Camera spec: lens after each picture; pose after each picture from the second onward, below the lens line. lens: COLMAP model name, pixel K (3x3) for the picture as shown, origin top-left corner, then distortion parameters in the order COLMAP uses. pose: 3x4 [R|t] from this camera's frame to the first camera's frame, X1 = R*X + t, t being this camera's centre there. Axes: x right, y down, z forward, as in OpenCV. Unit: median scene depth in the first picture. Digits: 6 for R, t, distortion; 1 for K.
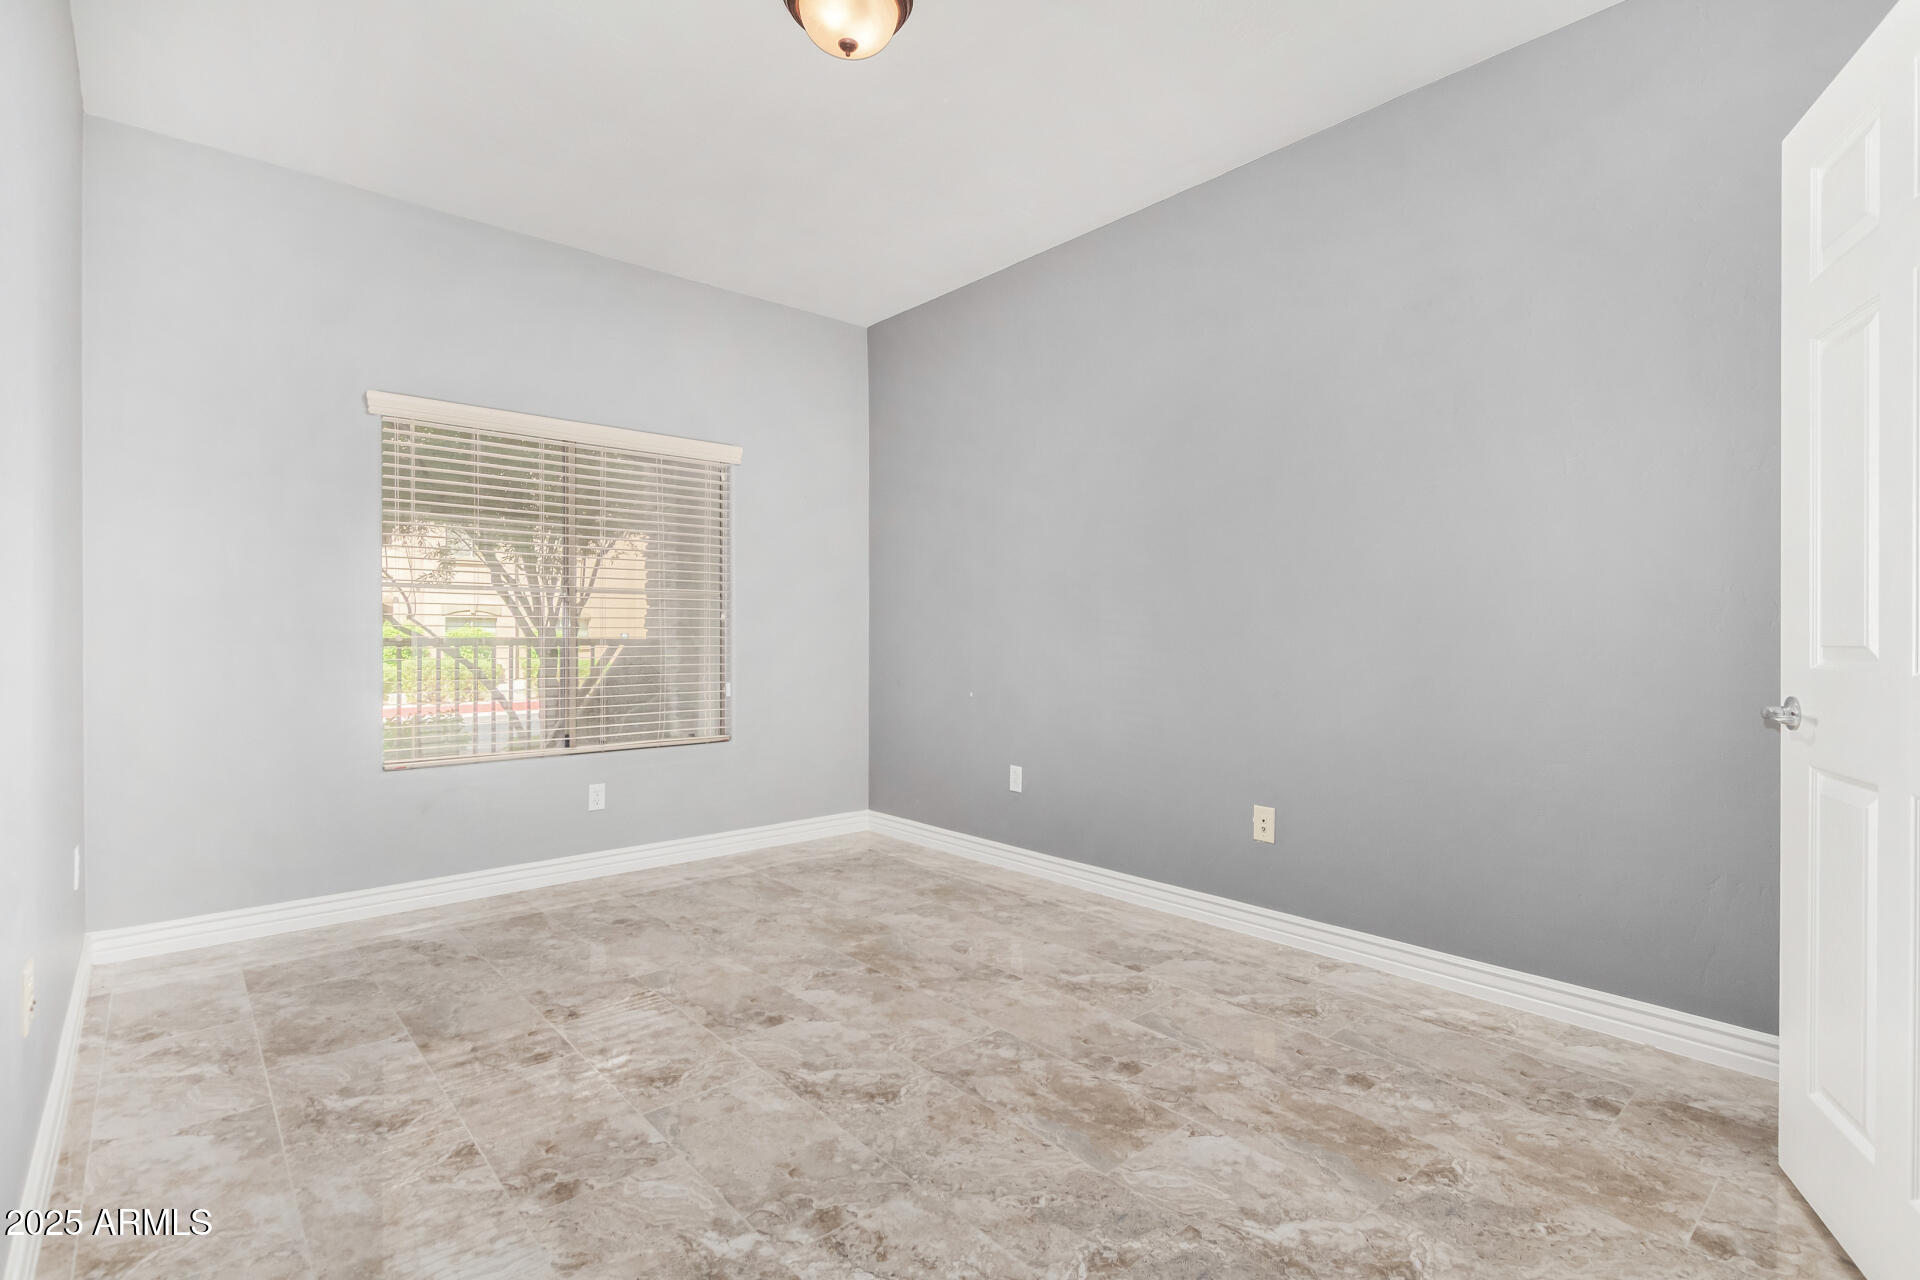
lens RADIAL K [[899.2, 0, 960.6], [0, 899.2, 638.2], [0, 0, 1]] dist [0.000265, 0.000032]
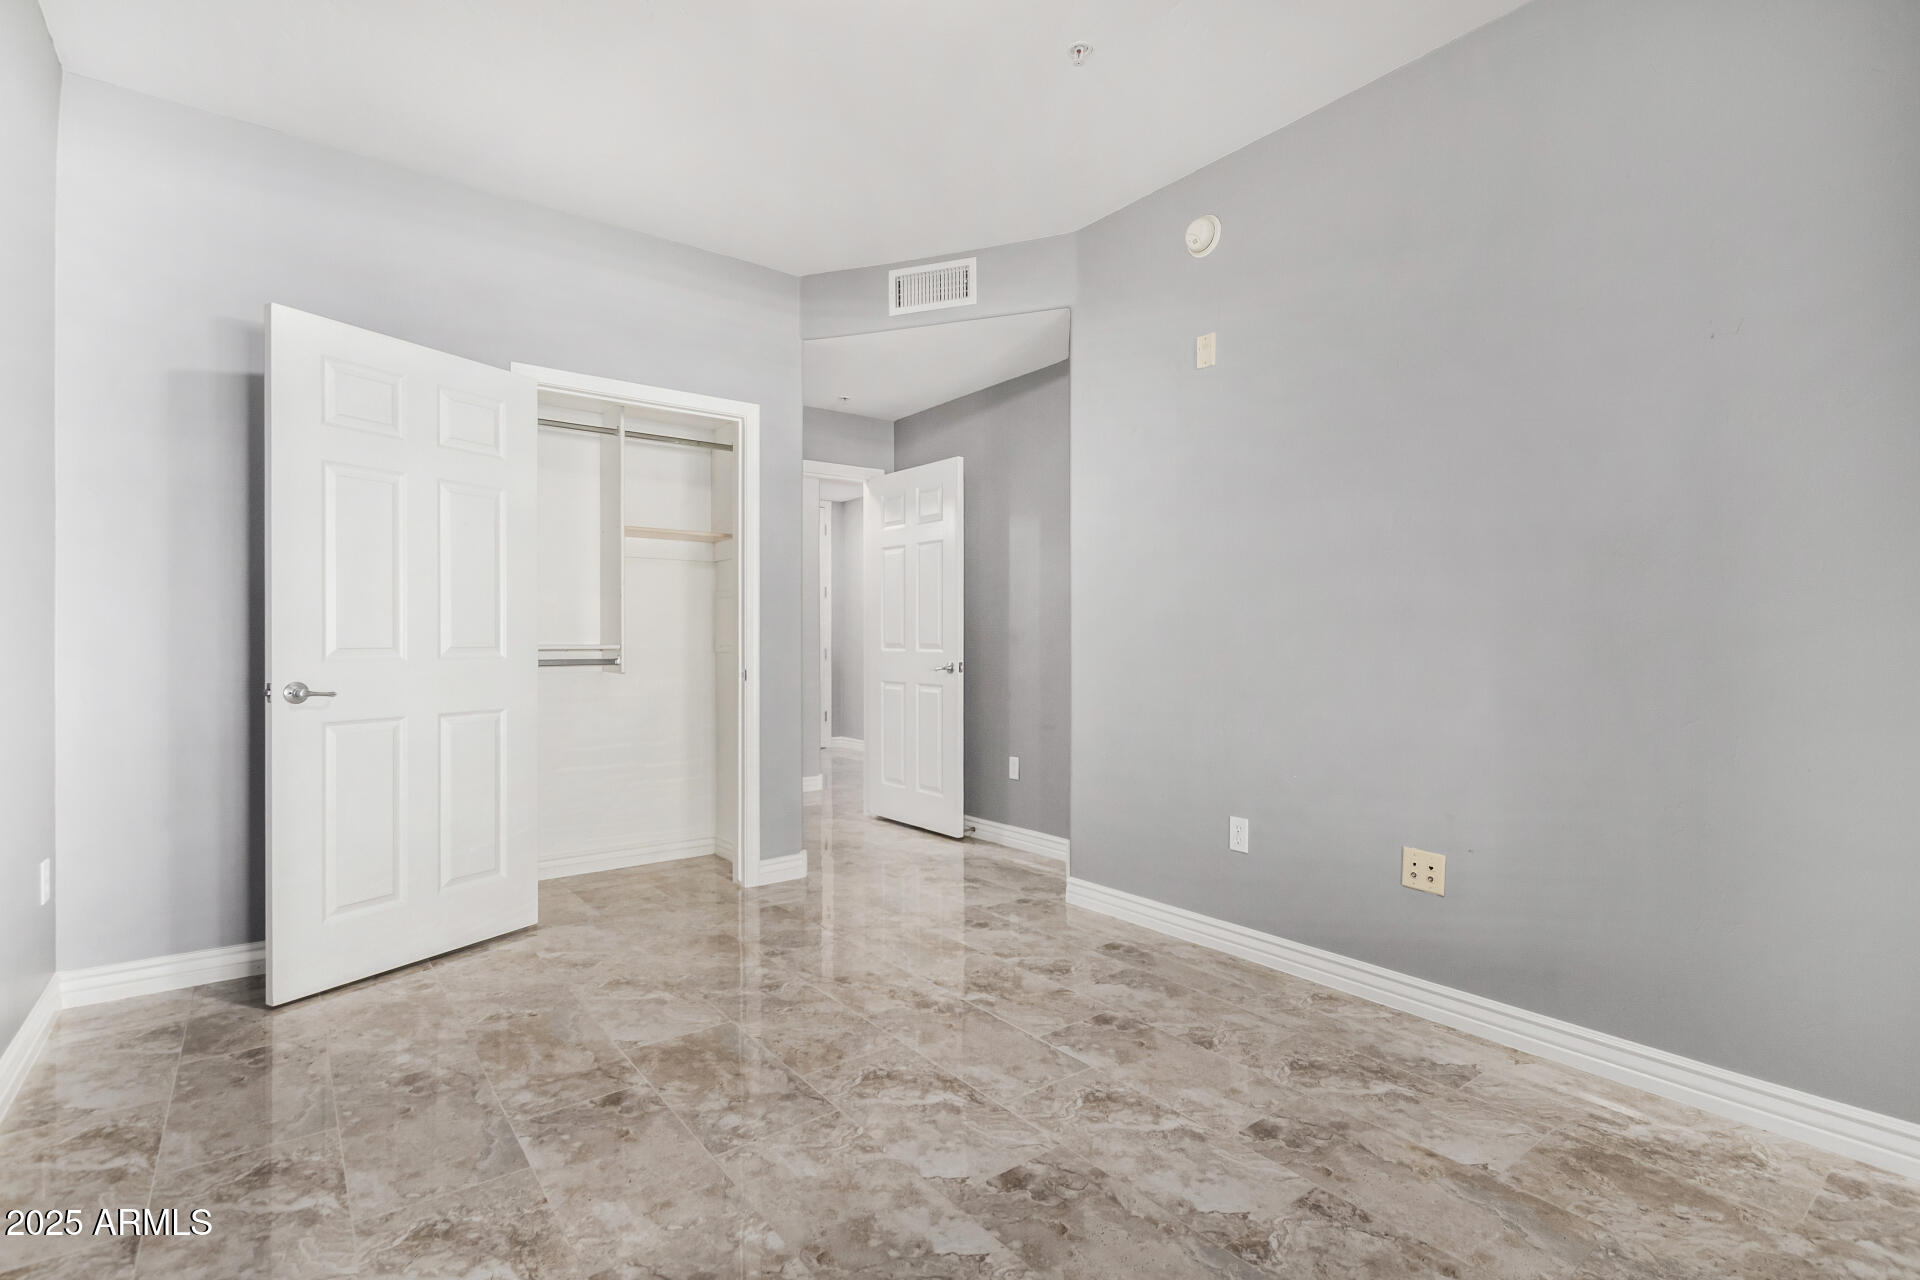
lens RADIAL K [[899.2, 0, 959.1], [0, 899.2, 641.1], [0, 0, 1]] dist [0.000265, 0.000032]
pose [[-0.997537, -0.002244, 0.070105, -0.249509], [-0.002157, 0.999997, 0.001315, -0.006961], [-0.070108, 0.001161, -0.997539, 2.008577]]
